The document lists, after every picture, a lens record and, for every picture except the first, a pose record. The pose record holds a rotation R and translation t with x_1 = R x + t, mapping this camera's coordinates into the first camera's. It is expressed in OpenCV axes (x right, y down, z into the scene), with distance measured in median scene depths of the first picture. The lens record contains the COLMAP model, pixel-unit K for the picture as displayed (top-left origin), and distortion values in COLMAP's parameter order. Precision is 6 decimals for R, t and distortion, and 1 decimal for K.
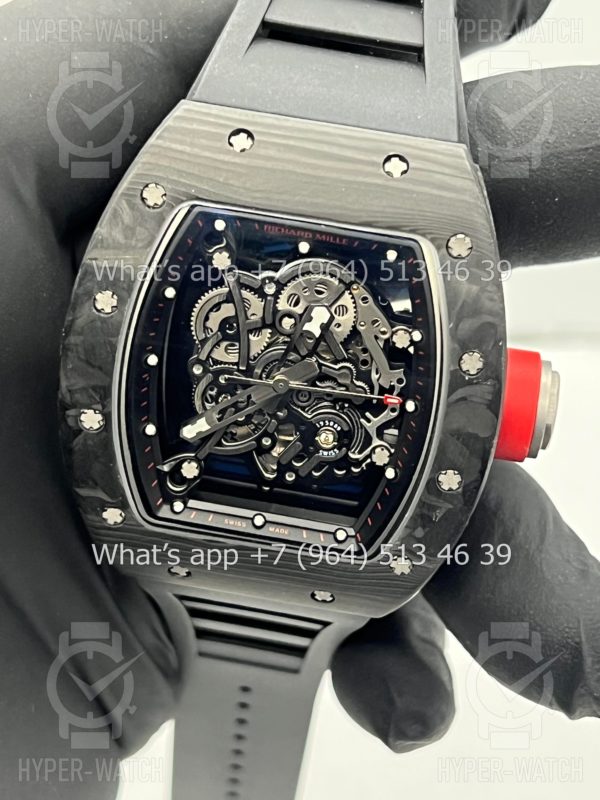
lens RADIAL K [[1895.5, 0, 299.3], [0, 1895.5, 397.4], [0, 0, 1]] dist [0.215745, 0.000000]
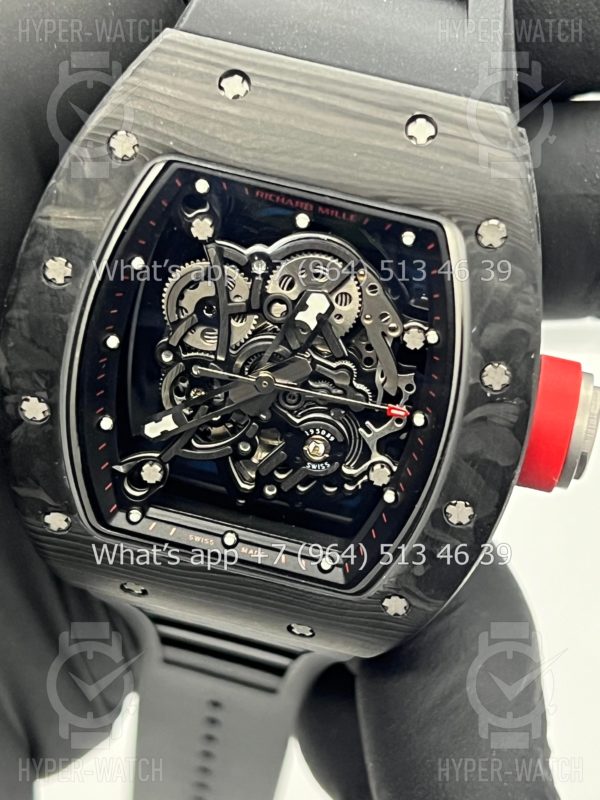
lens RADIAL K [[1895.5, 0, 307.8], [0, 1895.5, 400.3], [0, 0, 1]] dist [0.215745, 0.000000]
pose [[0.997373, 0.070257, -0.017661, 0.024186], [-0.068977, 0.995507, 0.064867, -0.054313], [0.022139, -0.063478, 0.997738, 0.173178]]
